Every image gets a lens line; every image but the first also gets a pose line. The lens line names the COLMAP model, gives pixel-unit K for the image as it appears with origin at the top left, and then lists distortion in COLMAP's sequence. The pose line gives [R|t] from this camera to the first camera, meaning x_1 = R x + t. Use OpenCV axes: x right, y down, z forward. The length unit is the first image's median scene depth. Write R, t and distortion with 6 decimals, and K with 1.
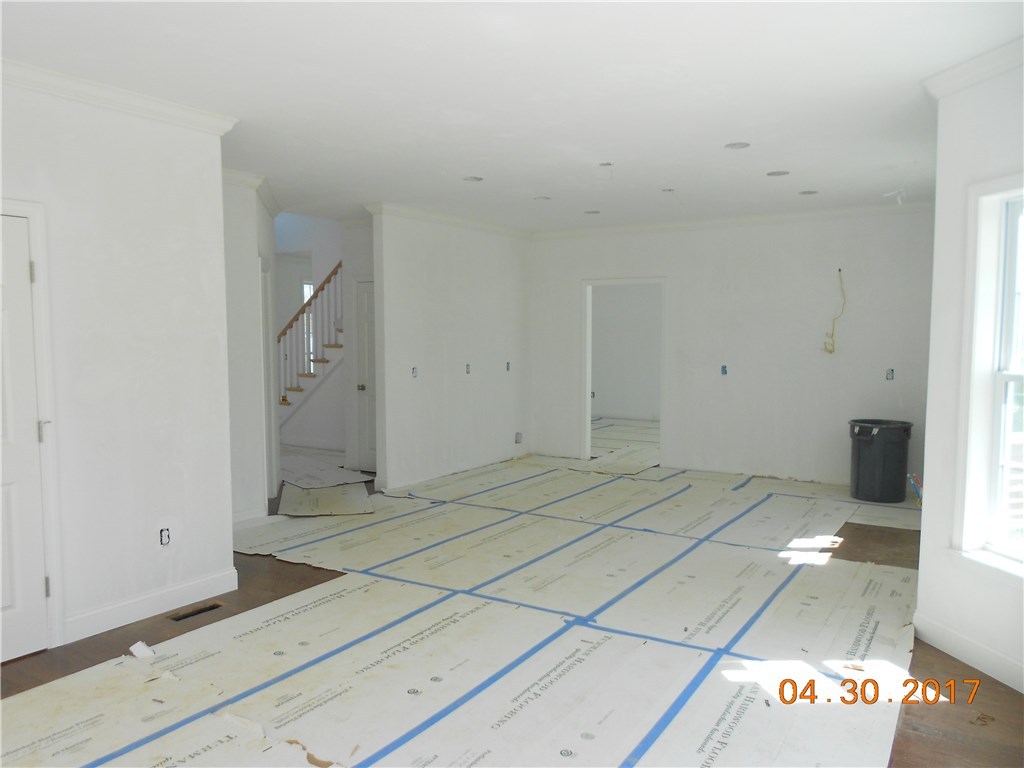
lens RADIAL K [[776.3, 0, 527.2], [0, 776.3, 392.4], [0, 0, 1]] dist [-0.011693, 0.009823]
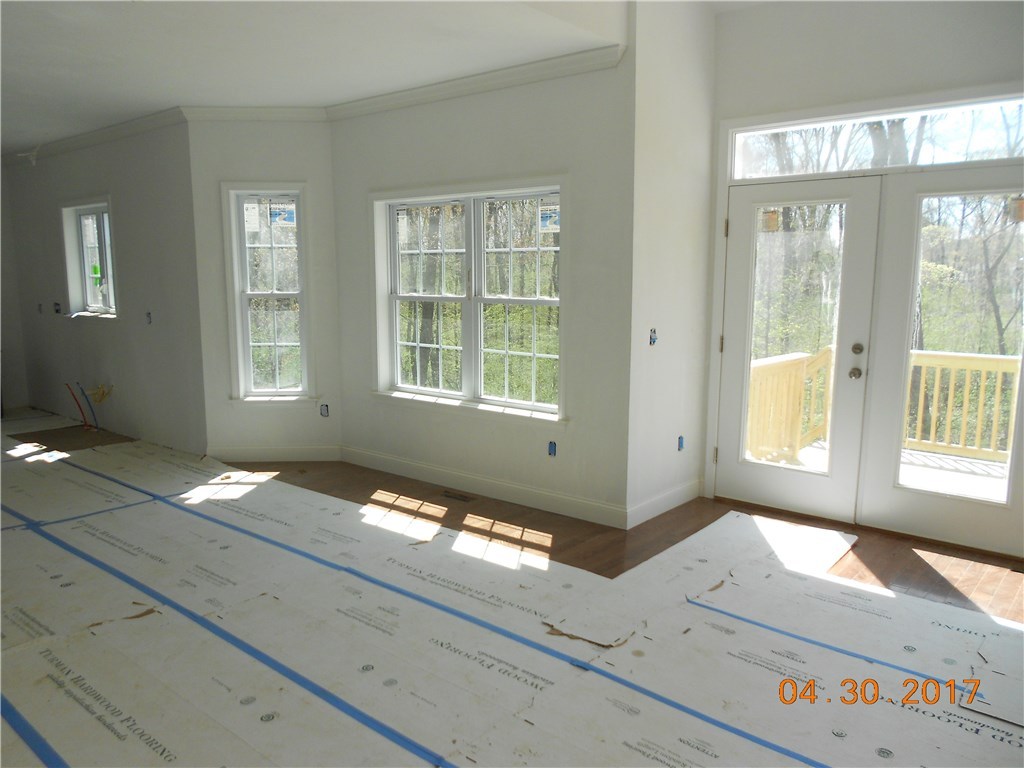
lens RADIAL K [[776.3, 0, 507.0], [0, 776.3, 394.8], [0, 0, 1]] dist [-0.011693, 0.009823]
pose [[0.158535, -0.153327, 0.975376, -0.732819], [0.069830, 0.987136, 0.143825, -0.004656], [-0.984881, 0.045310, 0.167202, 0.106392]]
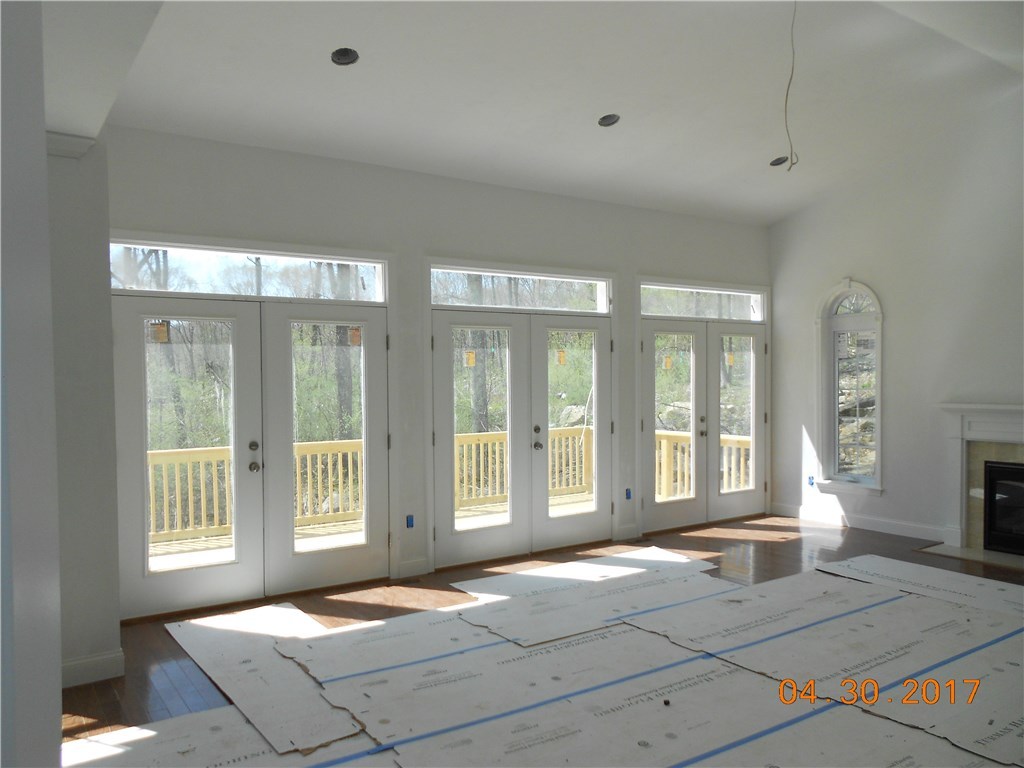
lens RADIAL K [[776.3, 0, 517.4], [0, 776.3, 403.5], [0, 0, 1]] dist [-0.011693, 0.009823]
pose [[-0.915999, -0.010991, 0.401031, -0.528365], [0.034191, 0.993849, 0.105334, -0.055913], [-0.399722, 0.110197, -0.909988, 0.666953]]
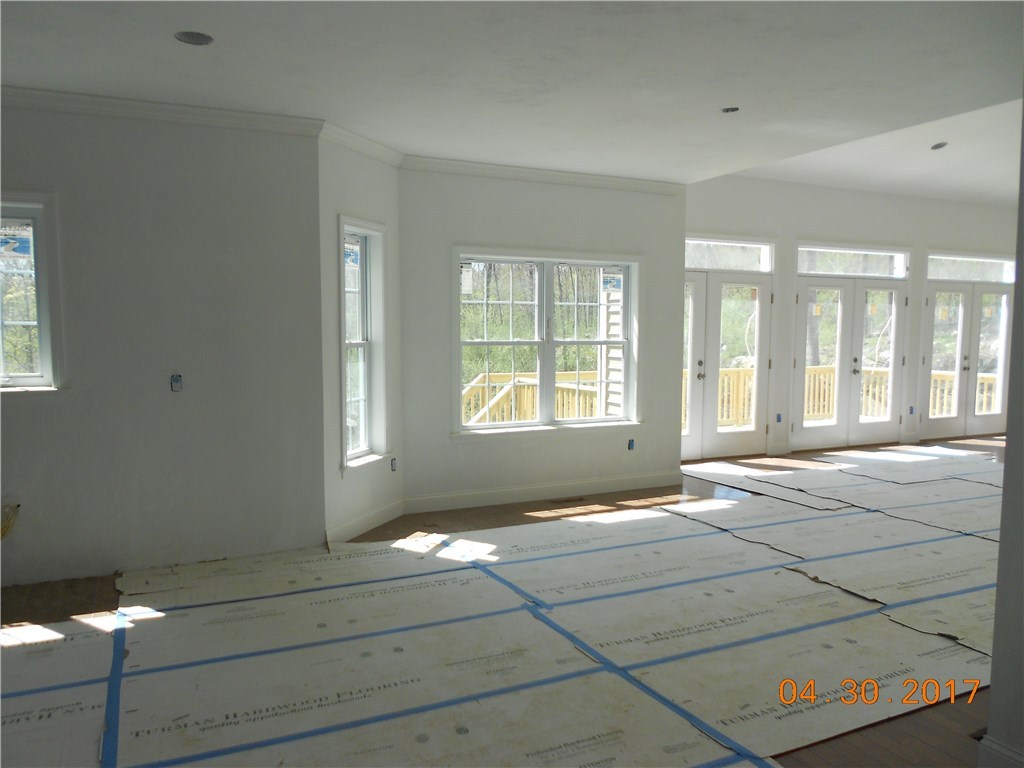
lens RADIAL K [[776.3, 0, 518.7], [0, 776.3, 395.9], [0, 0, 1]] dist [-0.011693, 0.009823]
pose [[-0.841827, -0.060016, 0.536401, -0.350634], [0.028769, 0.987397, 0.155625, -0.102399], [-0.538981, 0.146441, -0.829491, 1.477069]]
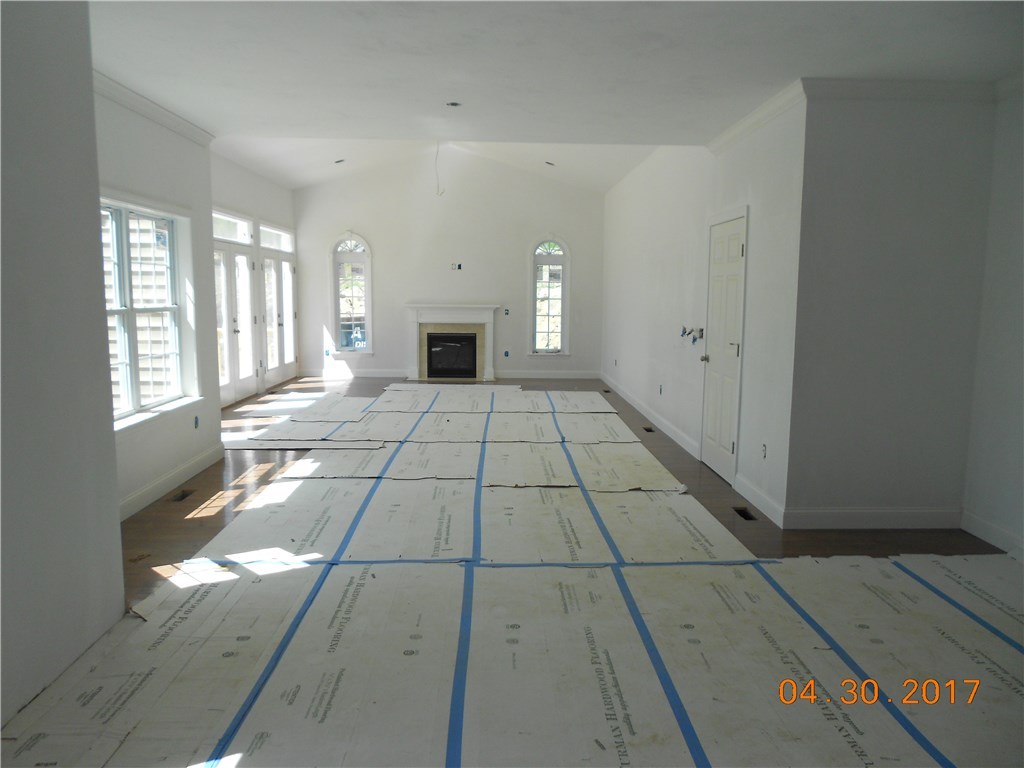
lens RADIAL K [[776.3, 0, 509.5], [0, 776.3, 384.1], [0, 0, 1]] dist [-0.011693, 0.009823]
pose [[-0.840847, 0.047694, -0.539167, 0.473770], [-0.057114, 0.982731, 0.176002, -0.102909], [0.538251, 0.178785, -0.823603, 1.515756]]
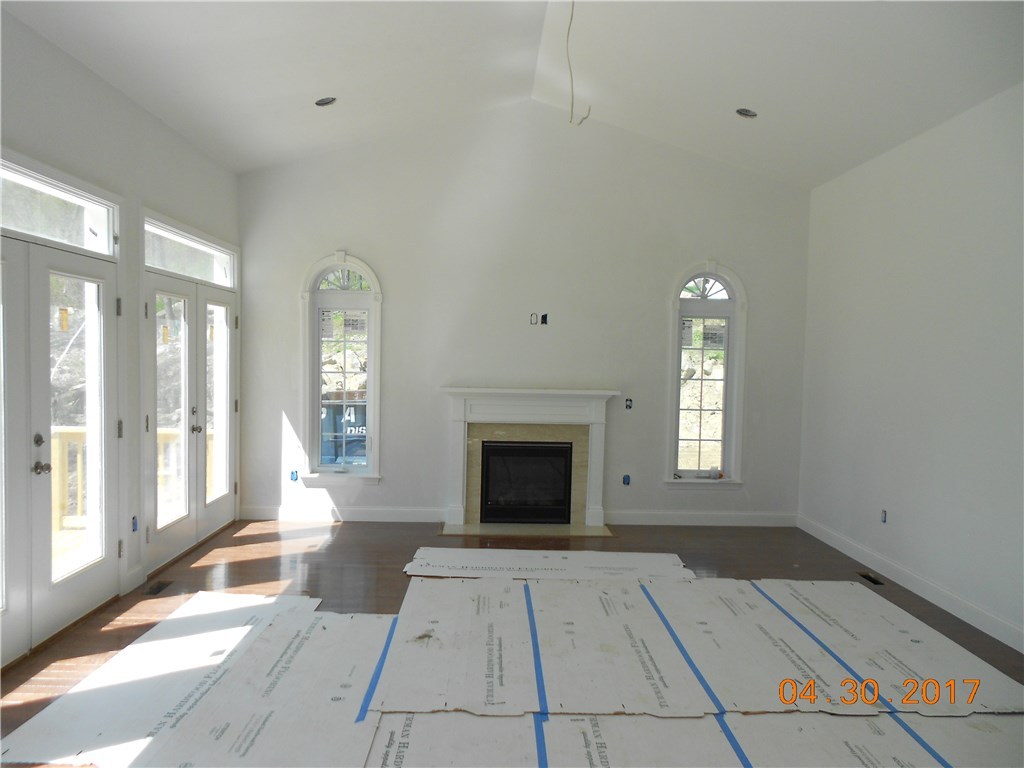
lens RADIAL K [[776.3, 0, 515.9], [0, 776.3, 394.4], [0, 0, 1]] dist [-0.011693, 0.009823]
pose [[-0.831466, 0.001902, -0.555572, 0.012451], [-0.068991, 0.991900, 0.106647, -0.032637], [0.551275, 0.127003, -0.824601, 0.349310]]
